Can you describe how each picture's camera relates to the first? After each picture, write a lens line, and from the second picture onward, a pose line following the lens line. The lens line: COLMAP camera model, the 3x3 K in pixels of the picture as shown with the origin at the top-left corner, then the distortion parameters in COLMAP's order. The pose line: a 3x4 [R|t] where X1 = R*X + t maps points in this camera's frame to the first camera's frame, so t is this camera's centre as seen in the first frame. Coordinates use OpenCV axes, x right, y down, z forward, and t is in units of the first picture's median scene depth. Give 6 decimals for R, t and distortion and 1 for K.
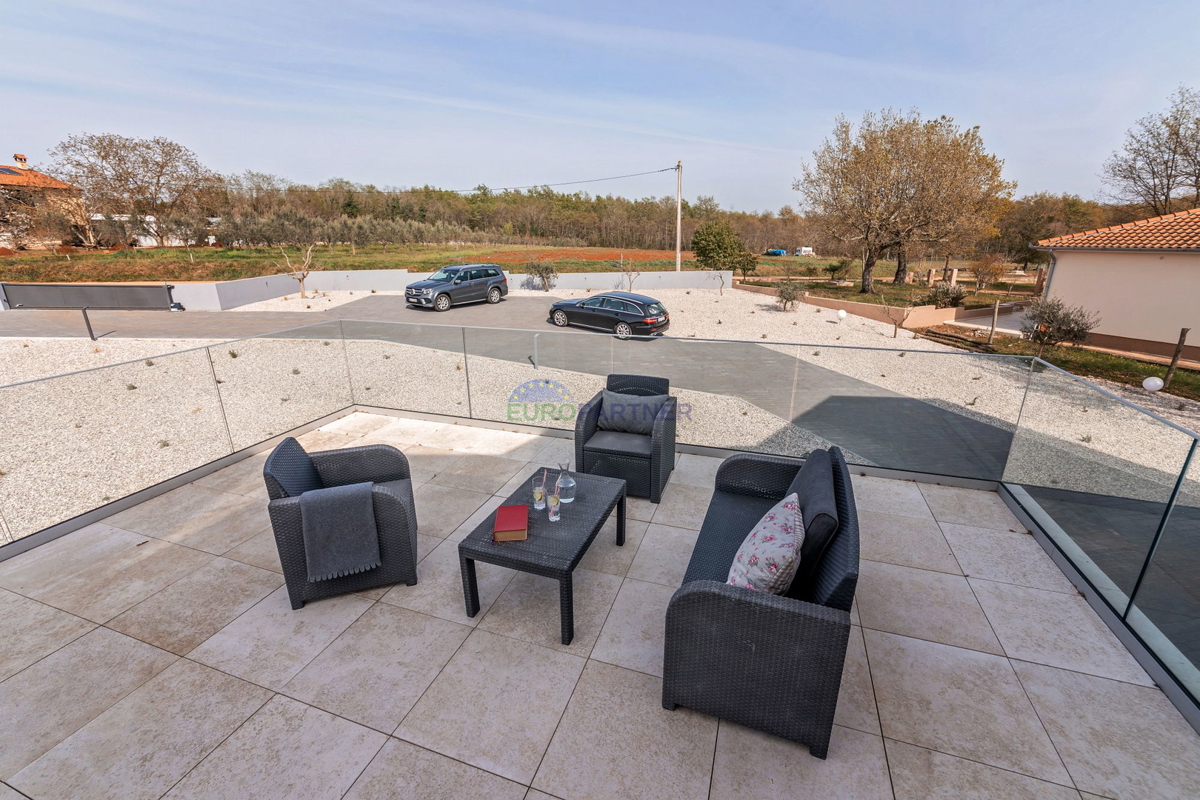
lens RADIAL K [[502.9, 0, 600.0], [0, 502.9, 400.0], [0, 0, 1]] dist [-0.002849, -0.000324]
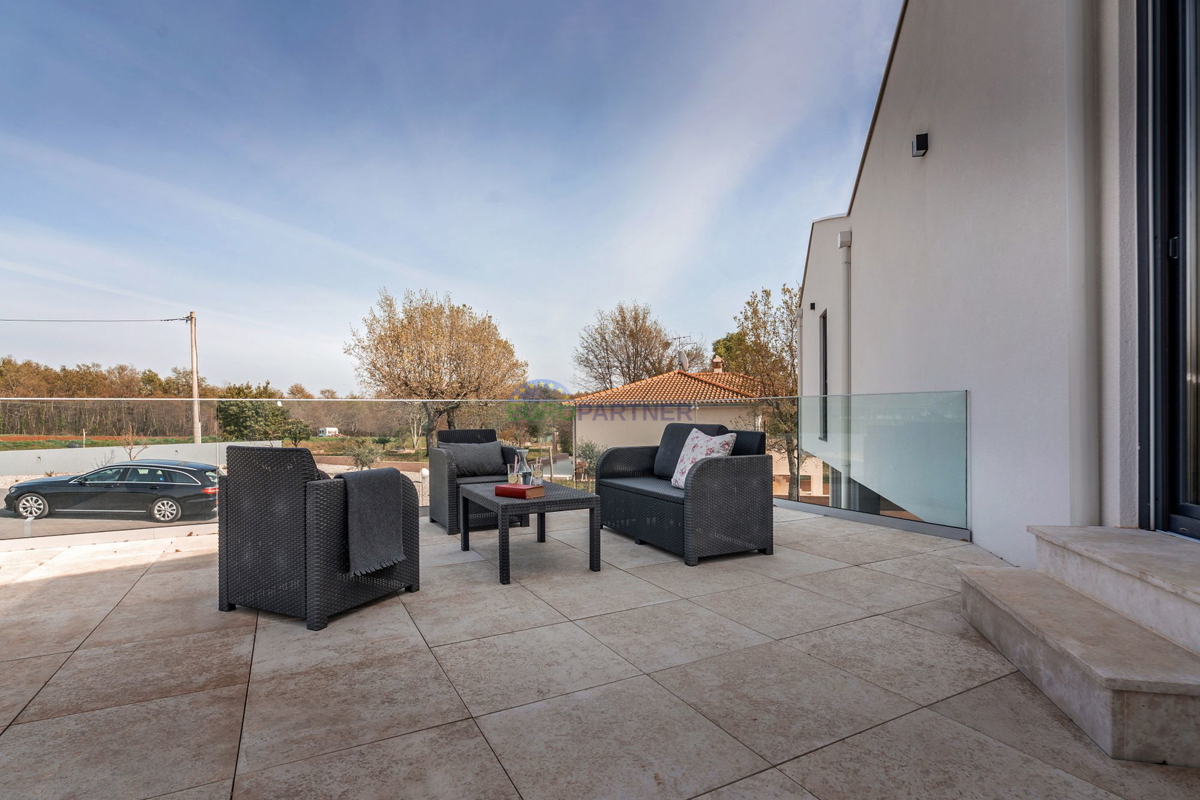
lens RADIAL K [[593.7, 0, 596.6], [0, 593.7, 415.2], [0, 0, 1]] dist [0.001954, -0.000271]
pose [[0.685097, 0.000549, 0.728452, -0.101374], [0.232329, 0.947612, -0.219216, 0.041237], [-0.690410, 0.319425, 0.649078, -0.002050]]
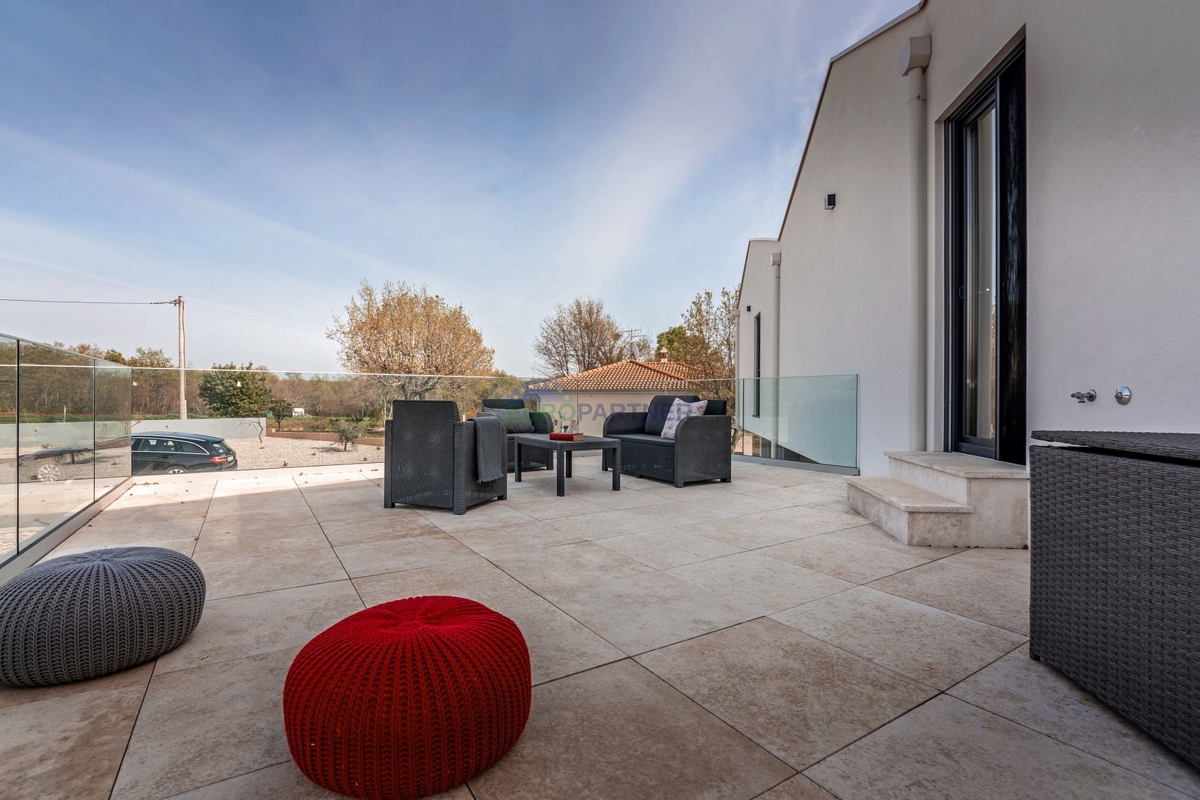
lens RADIAL K [[545.9, 0, 600.0], [0, 545.9, 400.0], [0, 0, 1]] dist [-0.002310, -0.000379]
pose [[0.613869, 0.008131, 0.789366, -0.151226], [0.240926, 0.950309, -0.197150, 0.050808], [-0.751745, 0.311203, 0.581406, -0.015216]]
